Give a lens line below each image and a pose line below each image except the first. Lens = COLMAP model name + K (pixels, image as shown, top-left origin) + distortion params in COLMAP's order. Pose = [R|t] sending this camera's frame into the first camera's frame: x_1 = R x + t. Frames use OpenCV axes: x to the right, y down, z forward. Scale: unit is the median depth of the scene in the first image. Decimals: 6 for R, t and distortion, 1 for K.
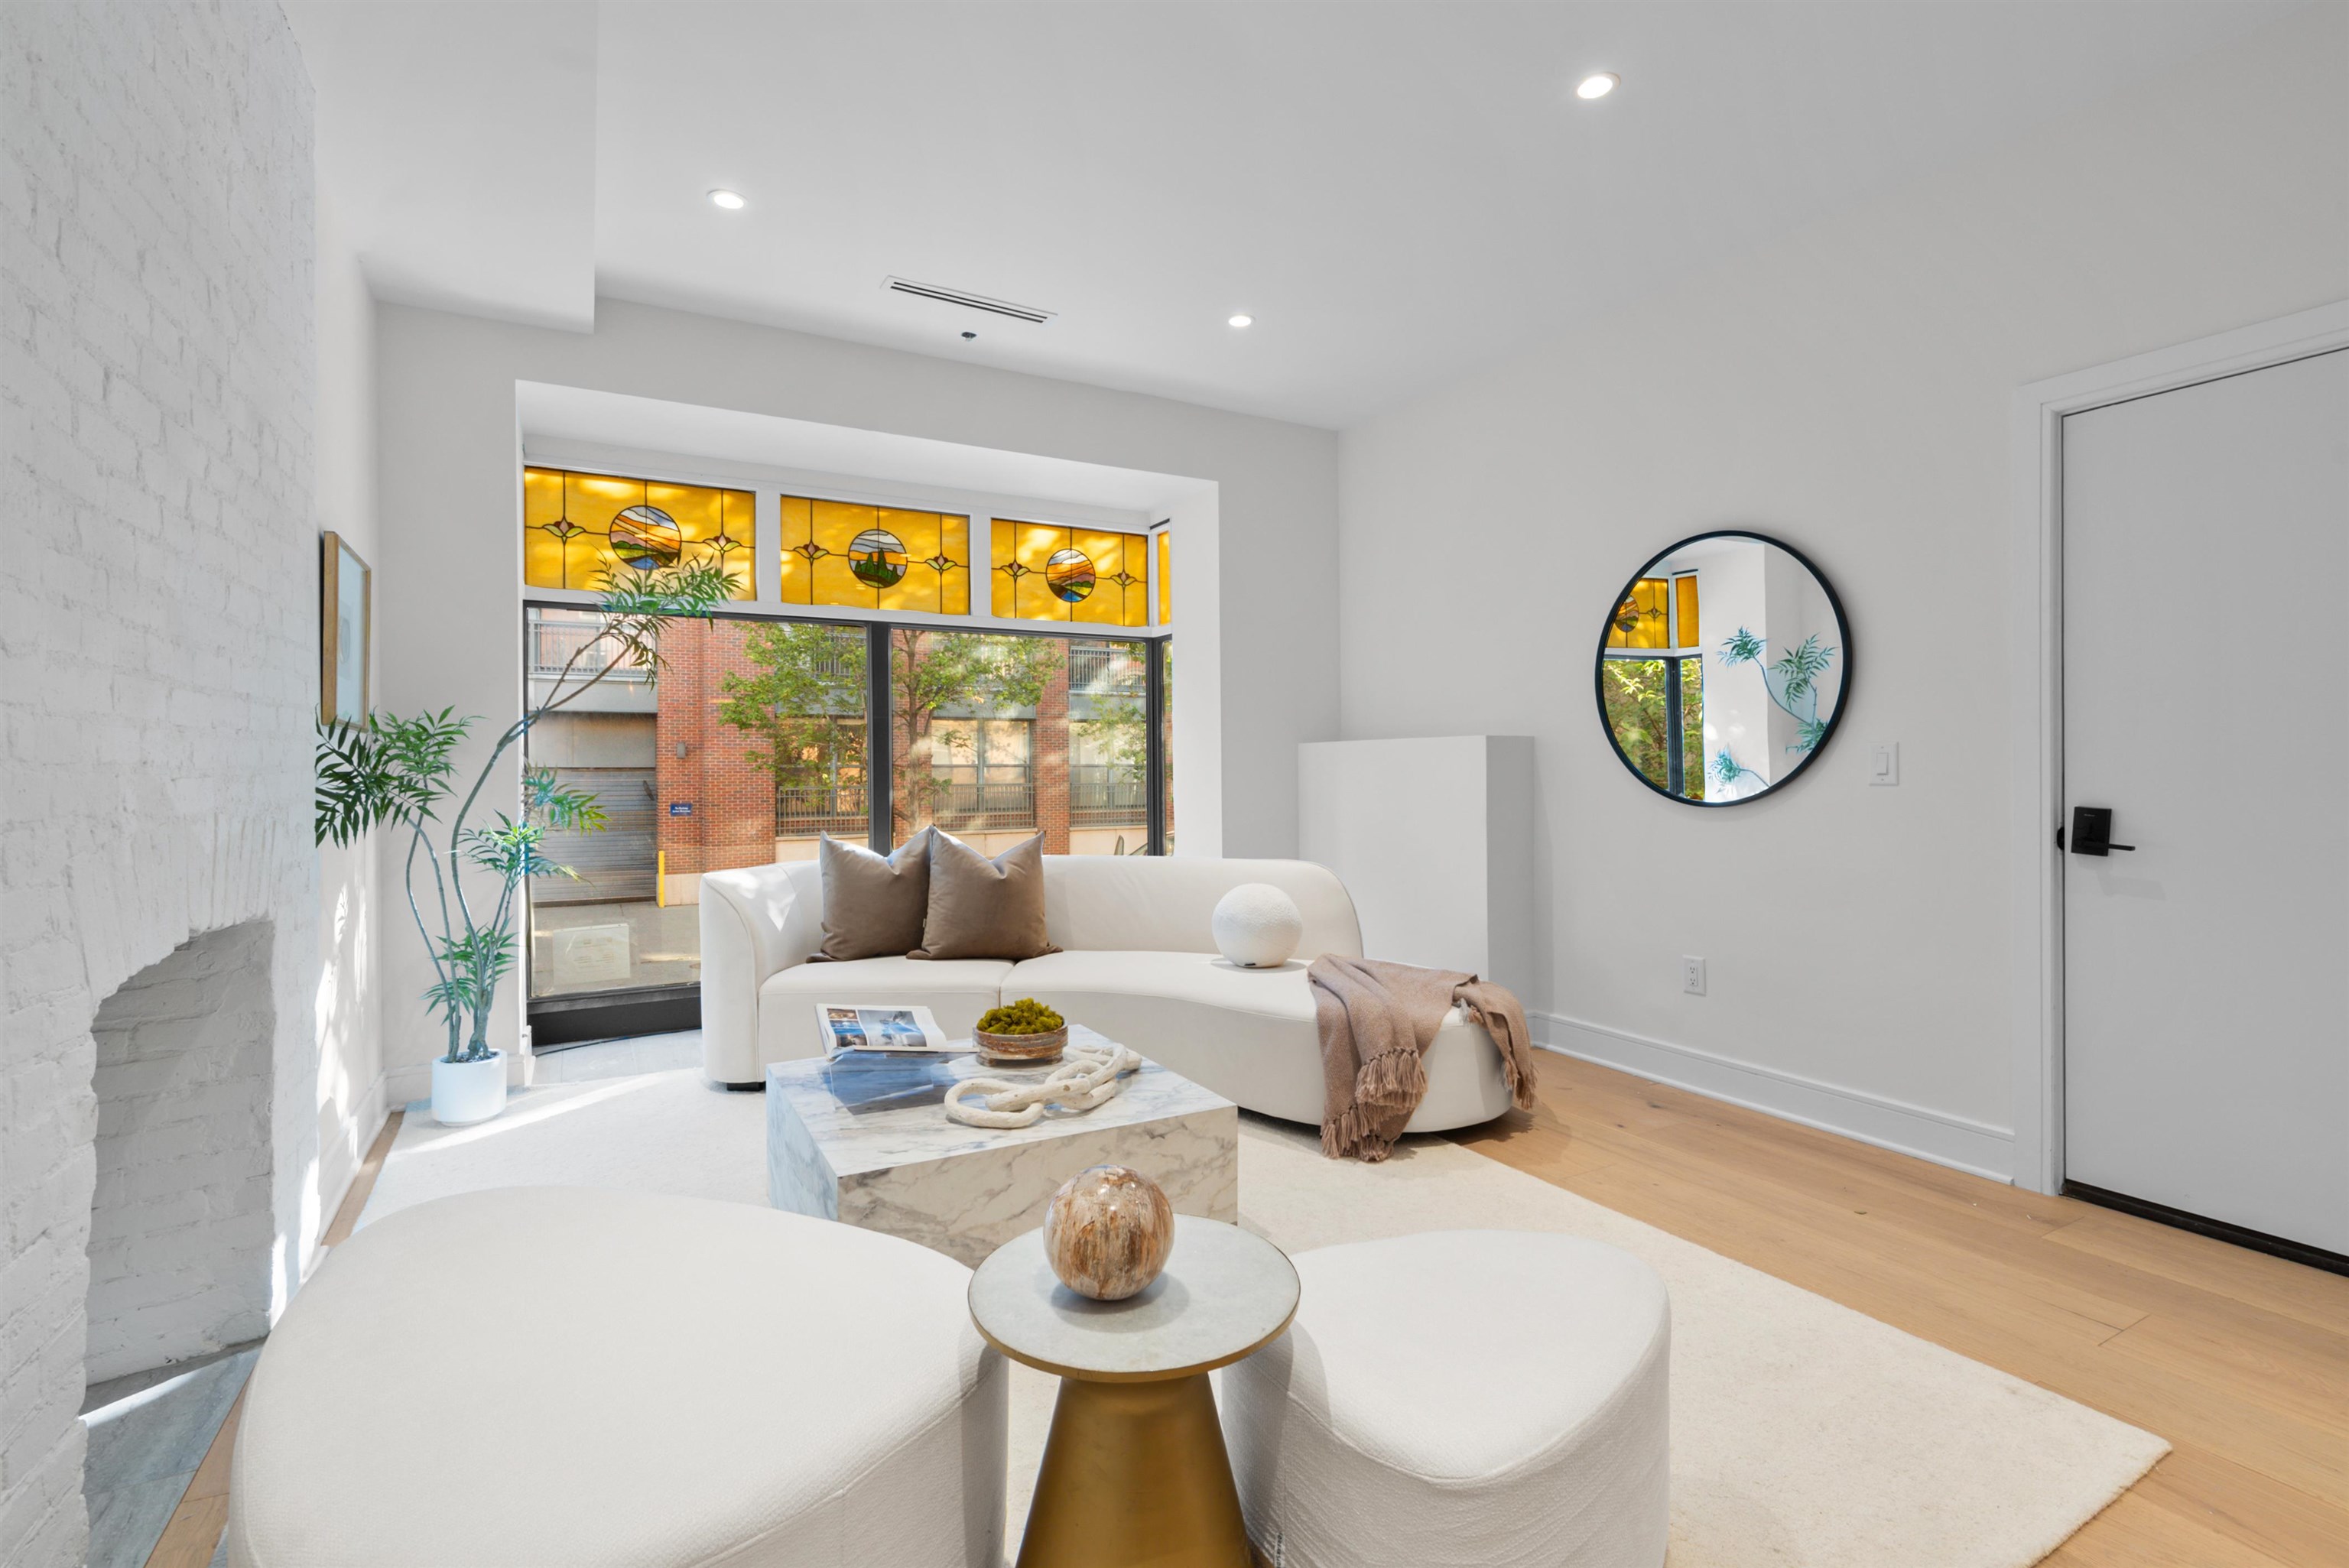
lens RADIAL K [[1071.0, 0, 1186.9], [0, 1071.0, 778.6], [0, 0, 1]] dist [-0.000503, 0.000772]
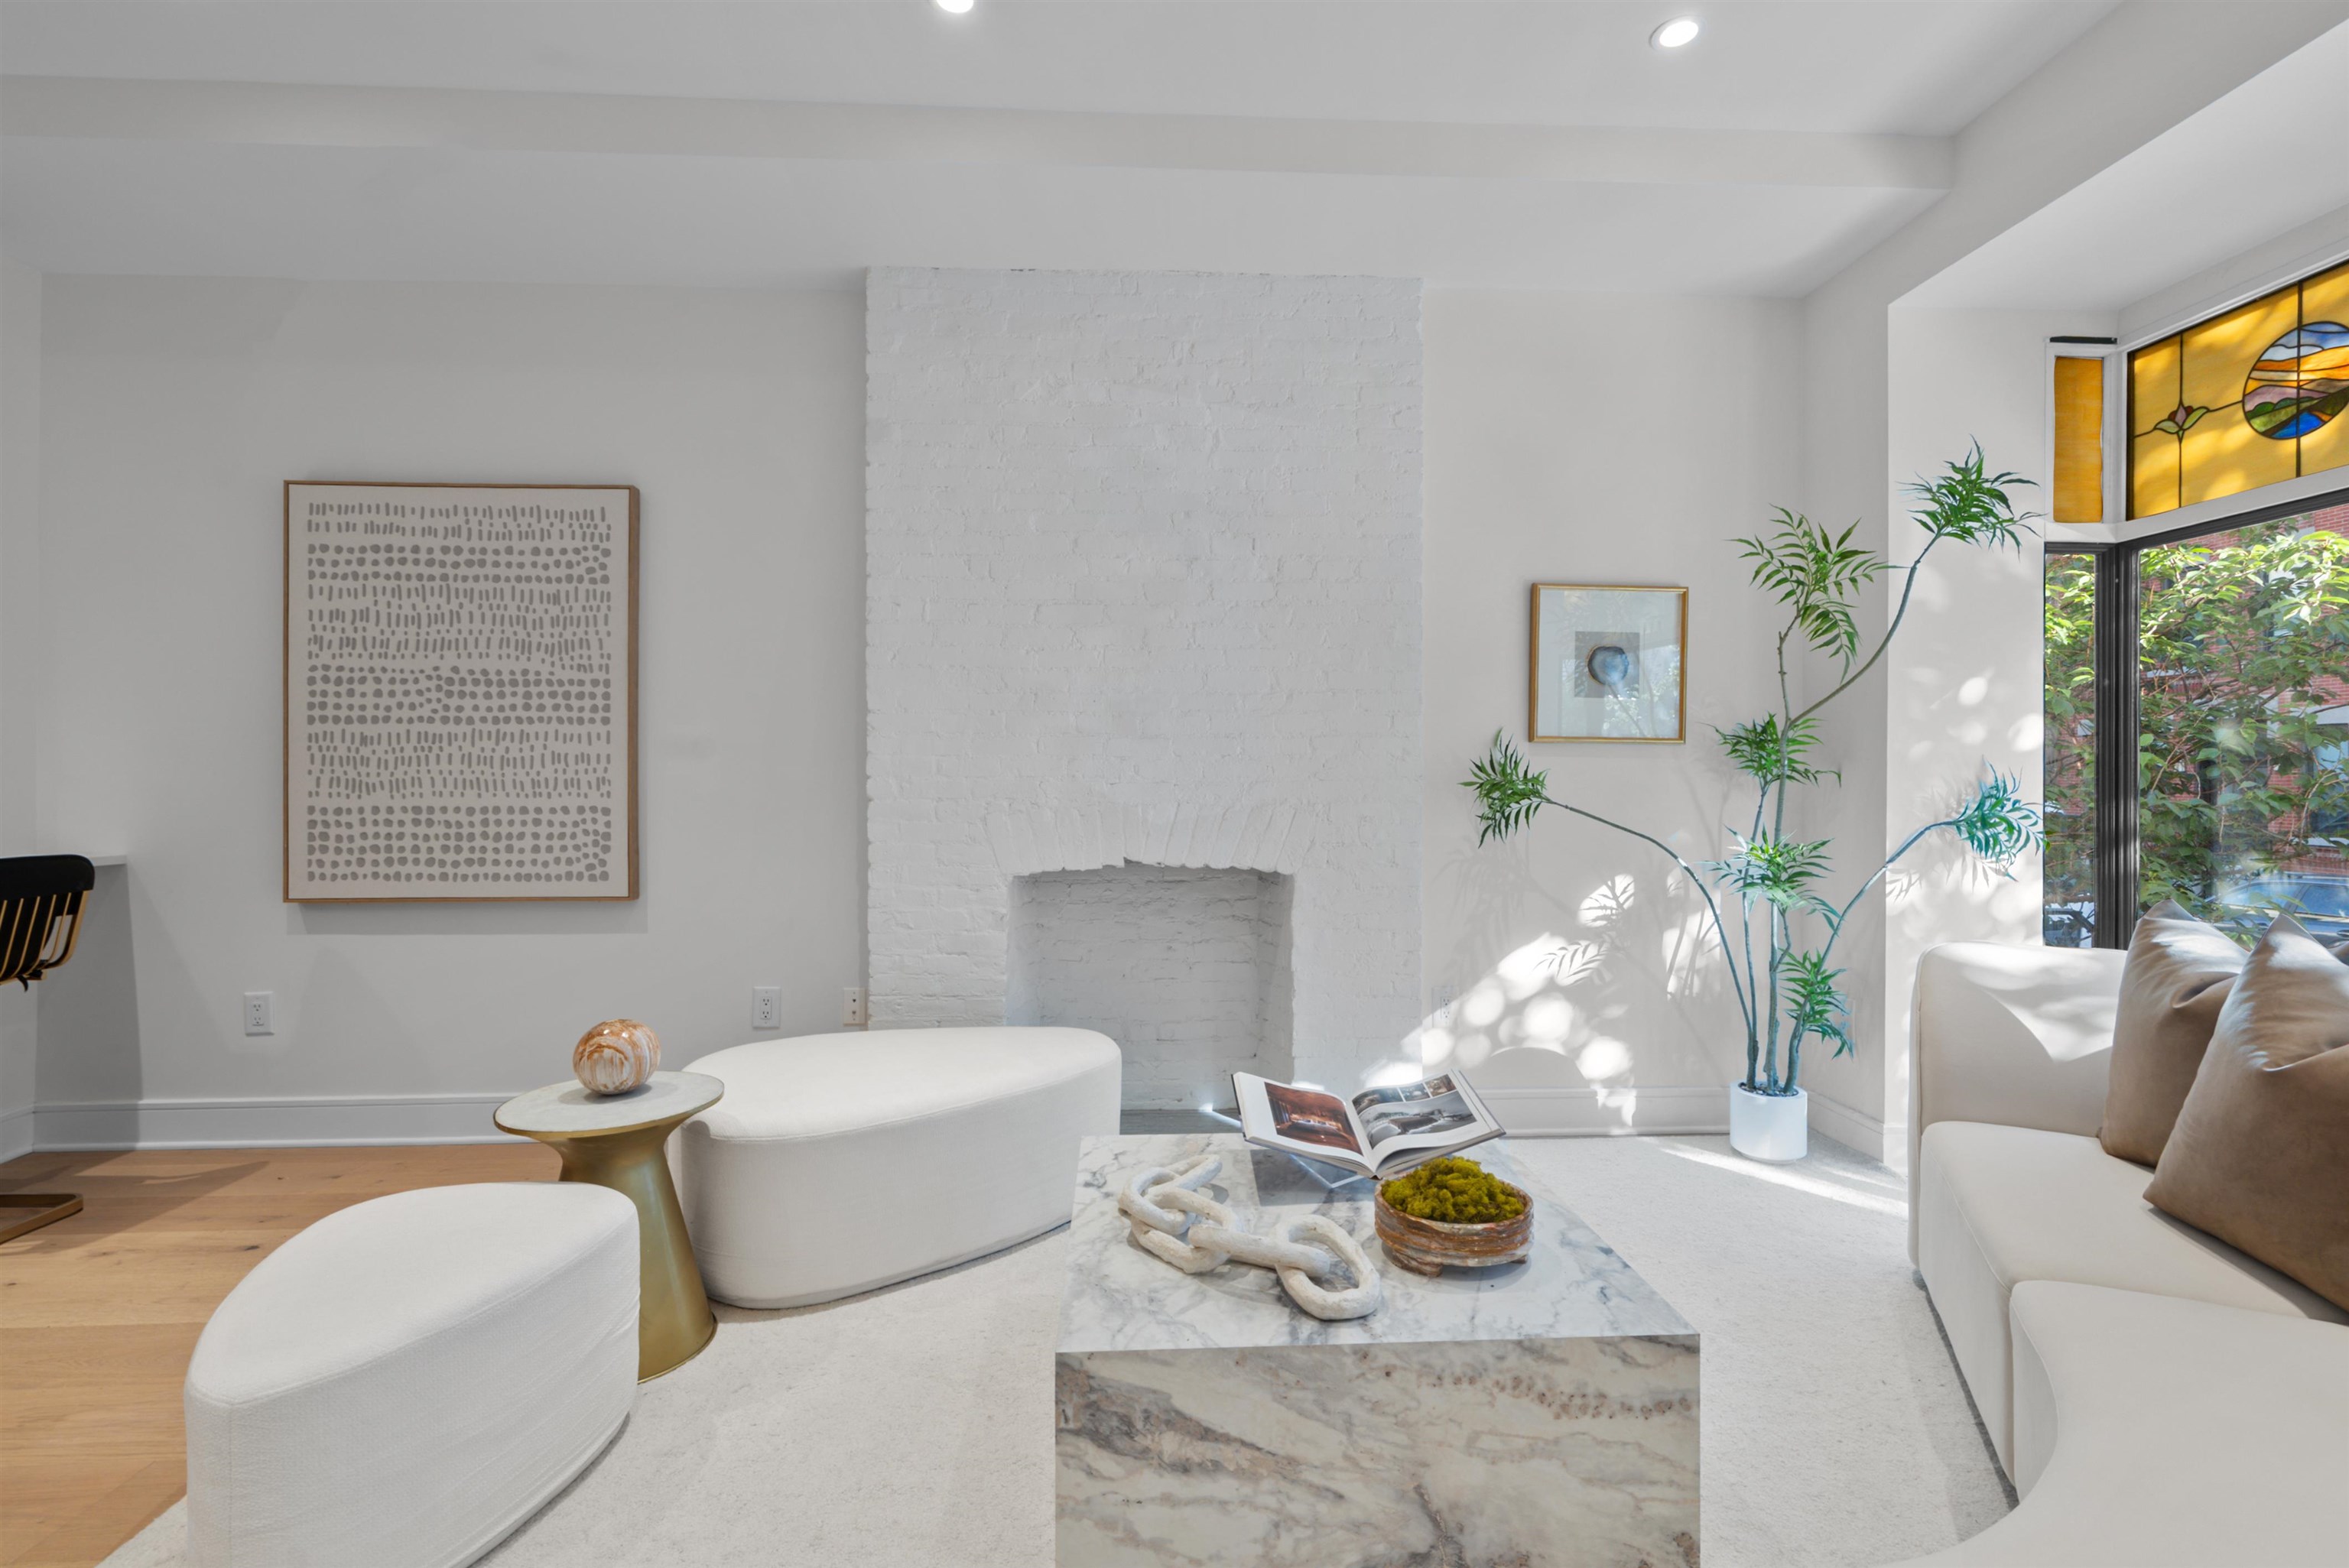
lens RADIAL K [[1091.6, 0, 1176.0], [0, 1091.6, 778.4], [0, 0, 1]] dist [-0.002549, 0.000431]
pose [[-0.431127, 0.004371, -0.902281, 0.346011], [-0.005609, 0.999956, 0.007524, -0.009969], [0.902274, 0.008305, -0.431083, 0.813073]]
